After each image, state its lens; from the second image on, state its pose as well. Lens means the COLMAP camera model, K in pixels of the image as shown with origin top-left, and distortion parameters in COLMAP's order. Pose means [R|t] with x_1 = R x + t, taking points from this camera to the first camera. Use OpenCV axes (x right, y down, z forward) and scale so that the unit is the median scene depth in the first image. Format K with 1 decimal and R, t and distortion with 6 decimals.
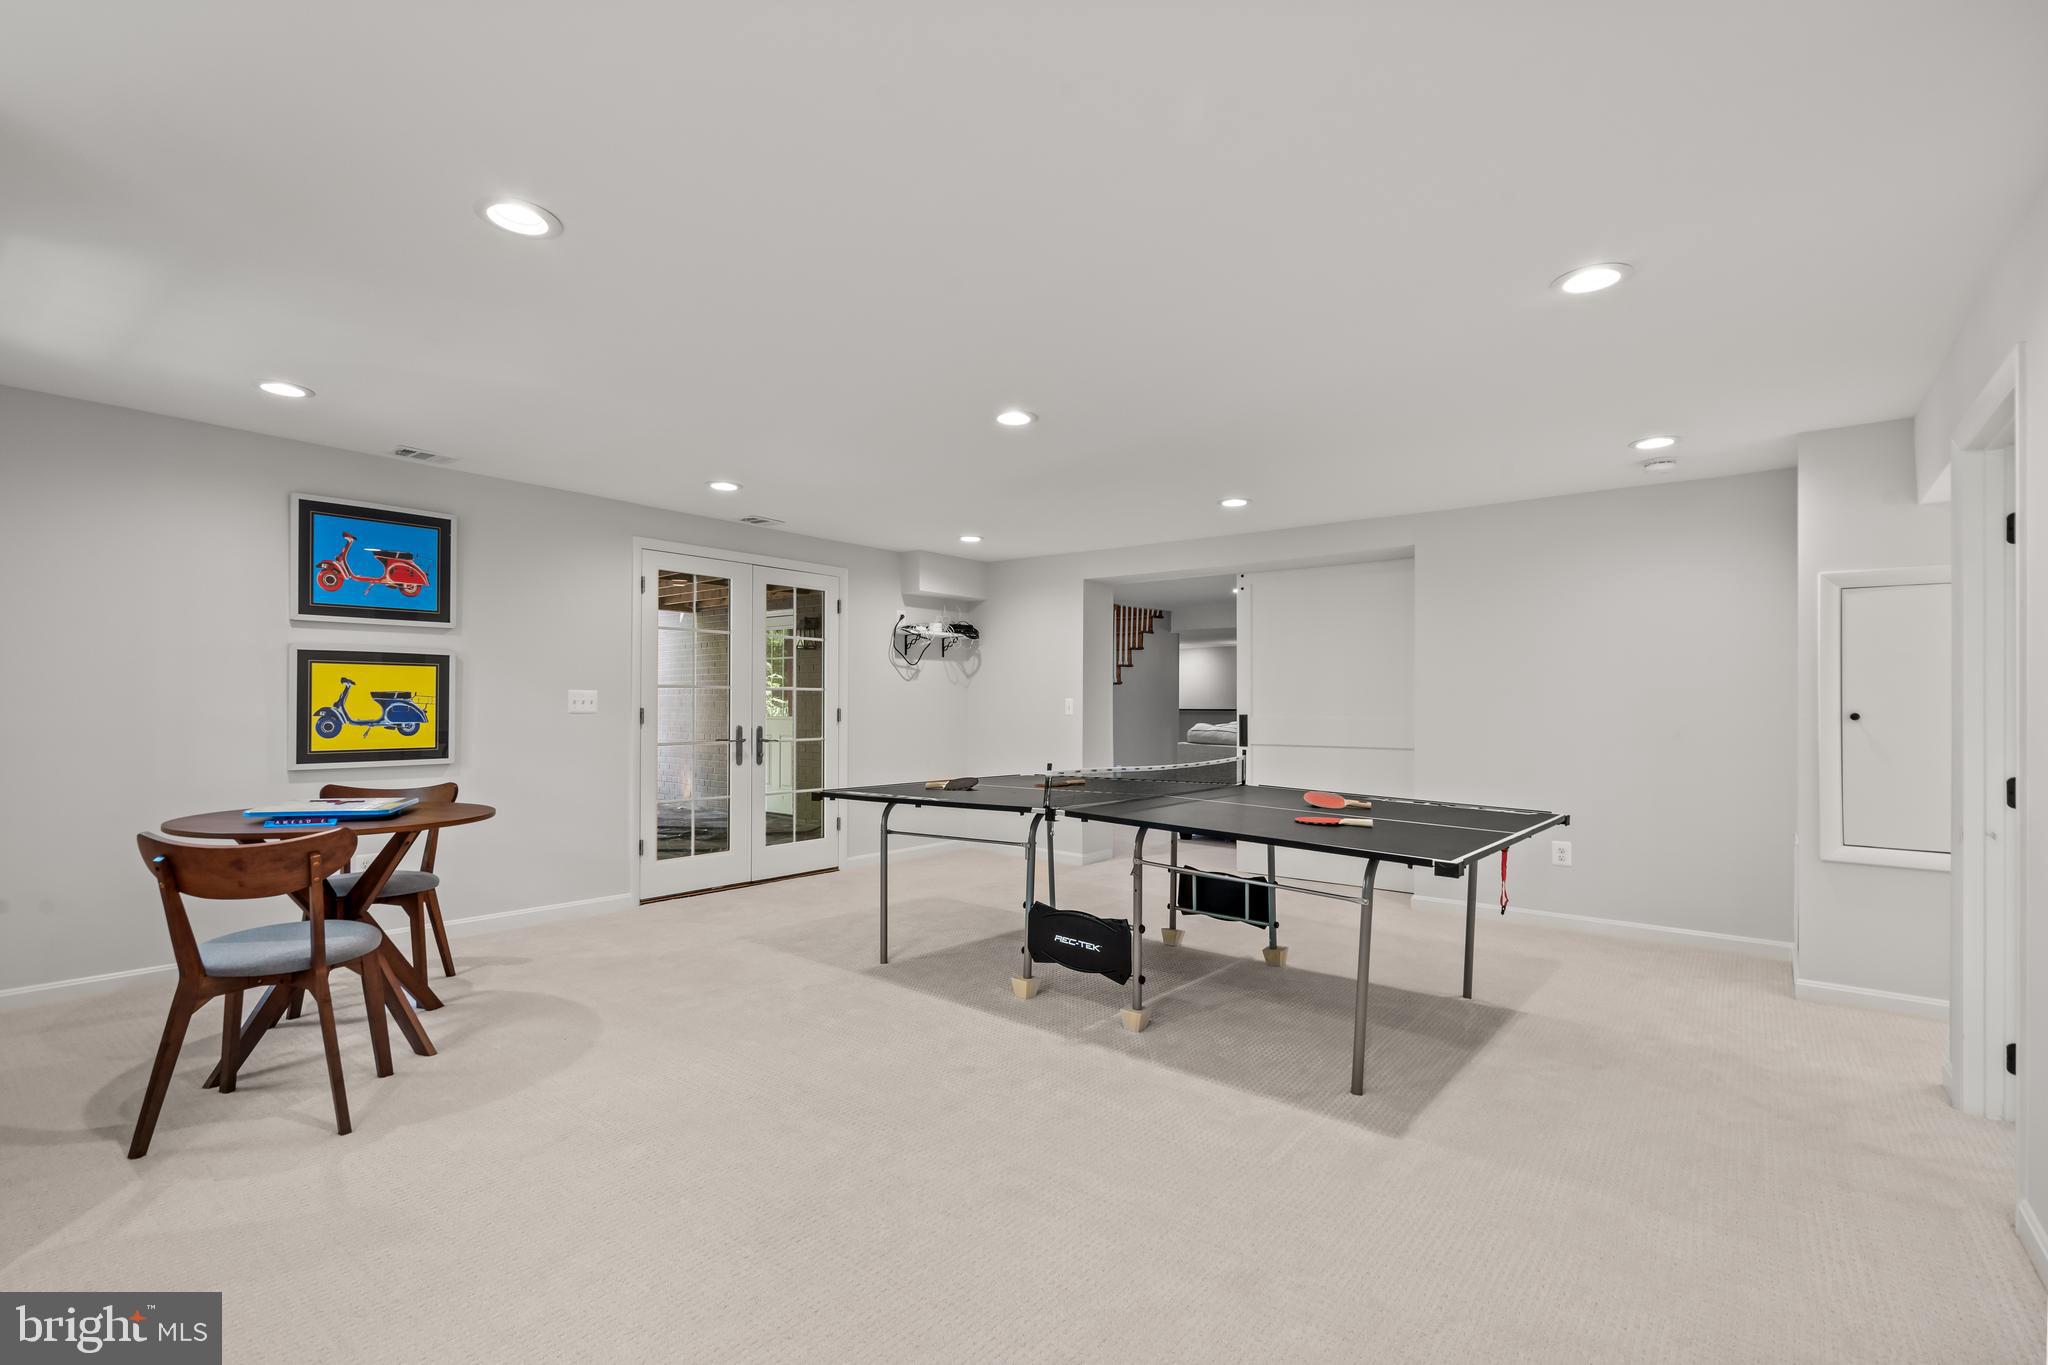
lens RADIAL K [[947.5, 0, 1025.3], [0, 947.5, 699.9], [0, 0, 1]] dist [-0.000544, -0.000068]
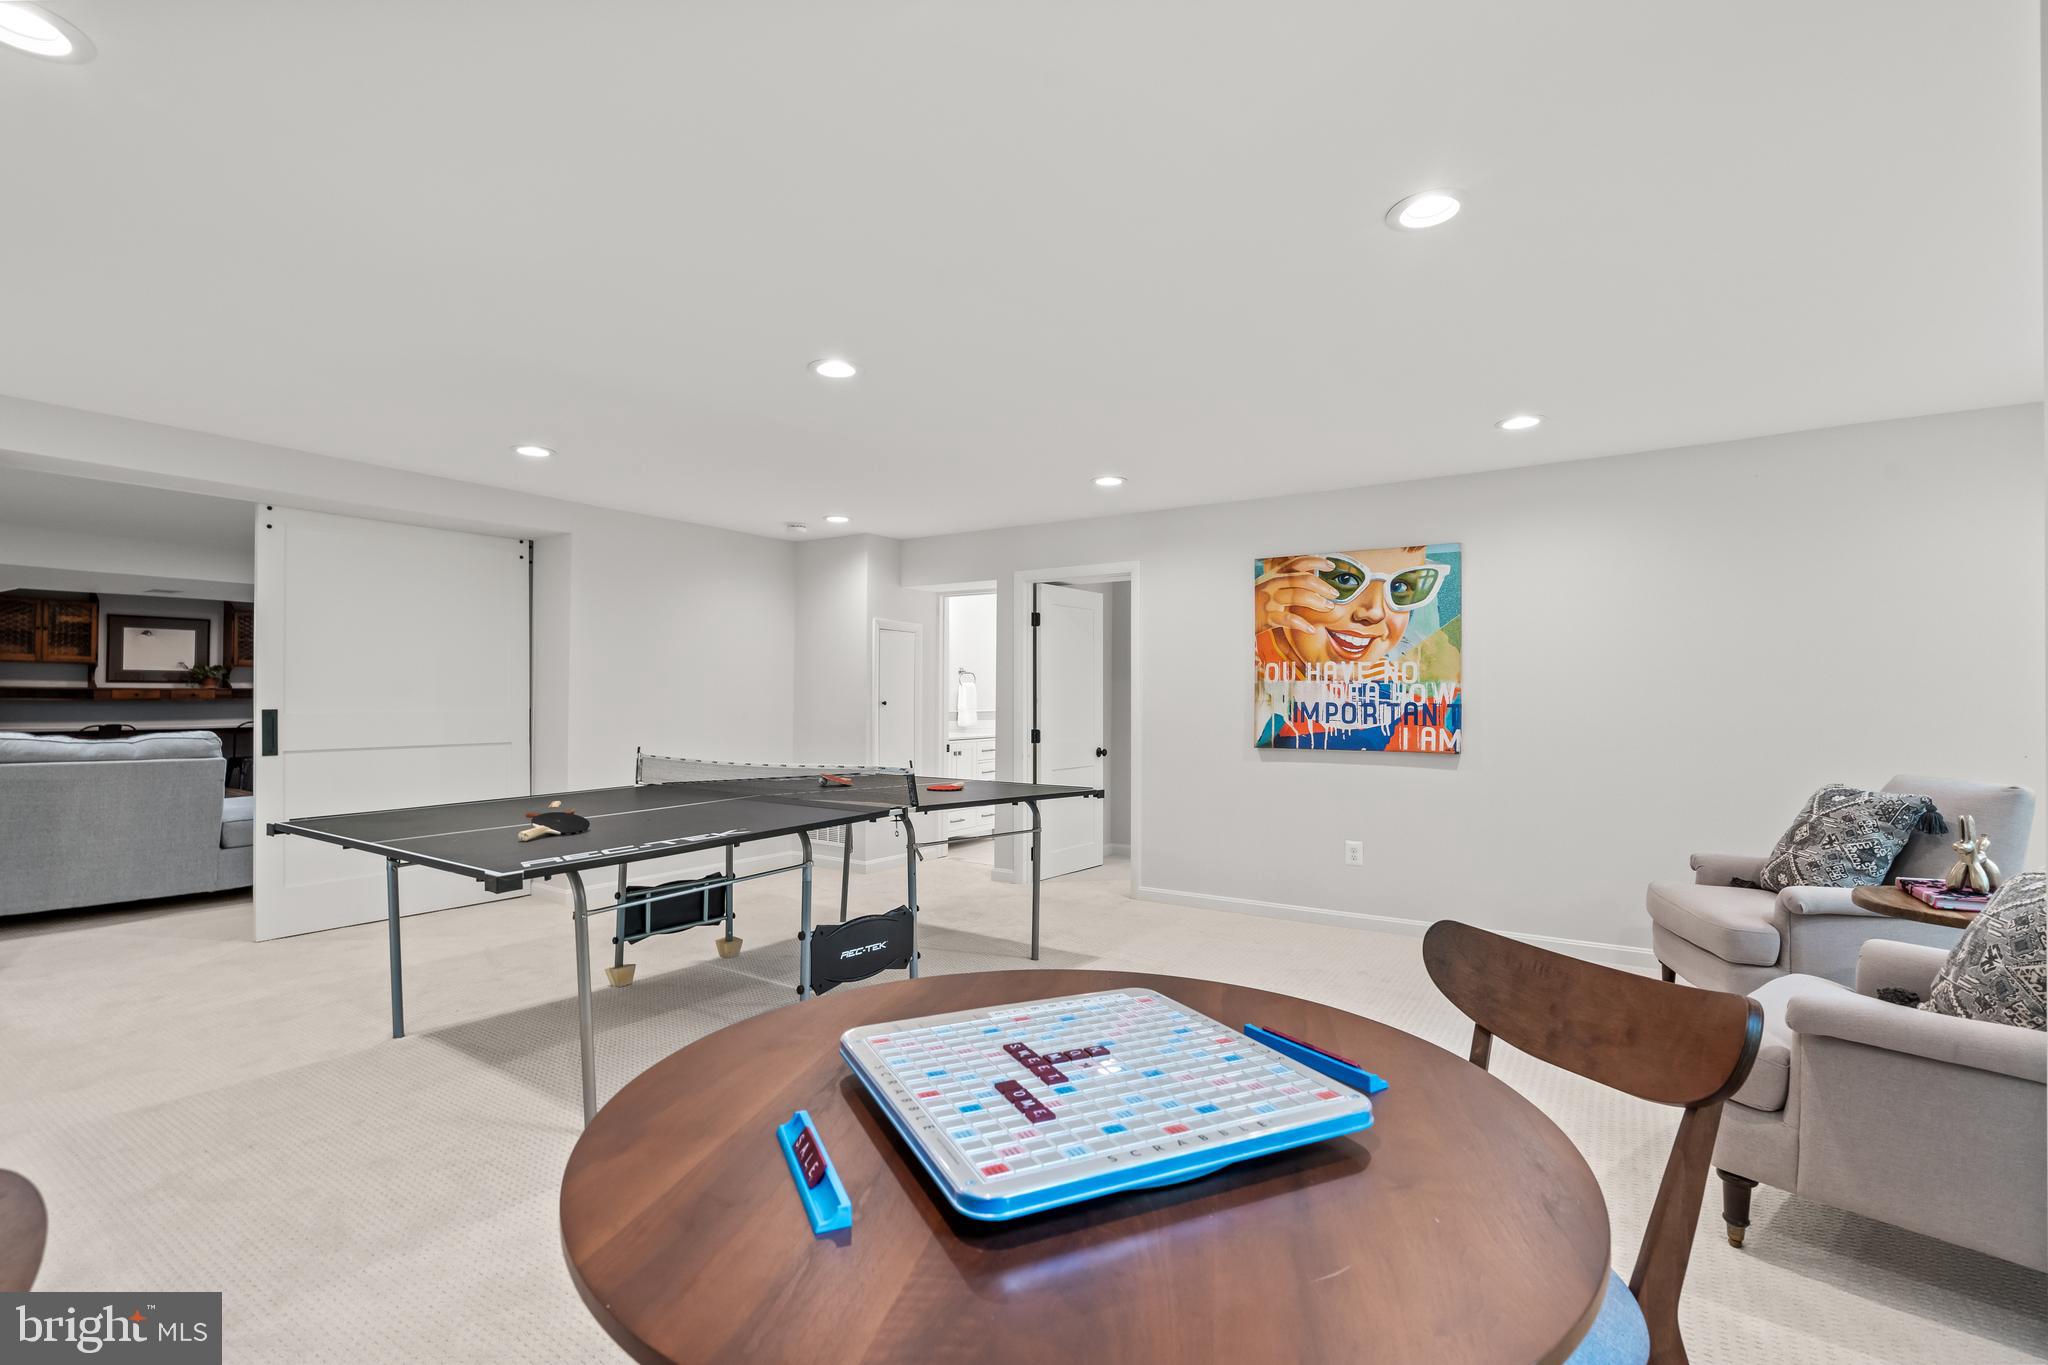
lens RADIAL K [[947.5, 0, 1025.3], [0, 947.5, 699.9], [0, 0, 1]] dist [-0.000544, -0.000068]
pose [[-0.059635, -0.005644, 0.998204, -0.747959], [-0.007525, 0.999958, 0.005204, 0.000871], [-0.998192, -0.007201, -0.059675, 0.748727]]
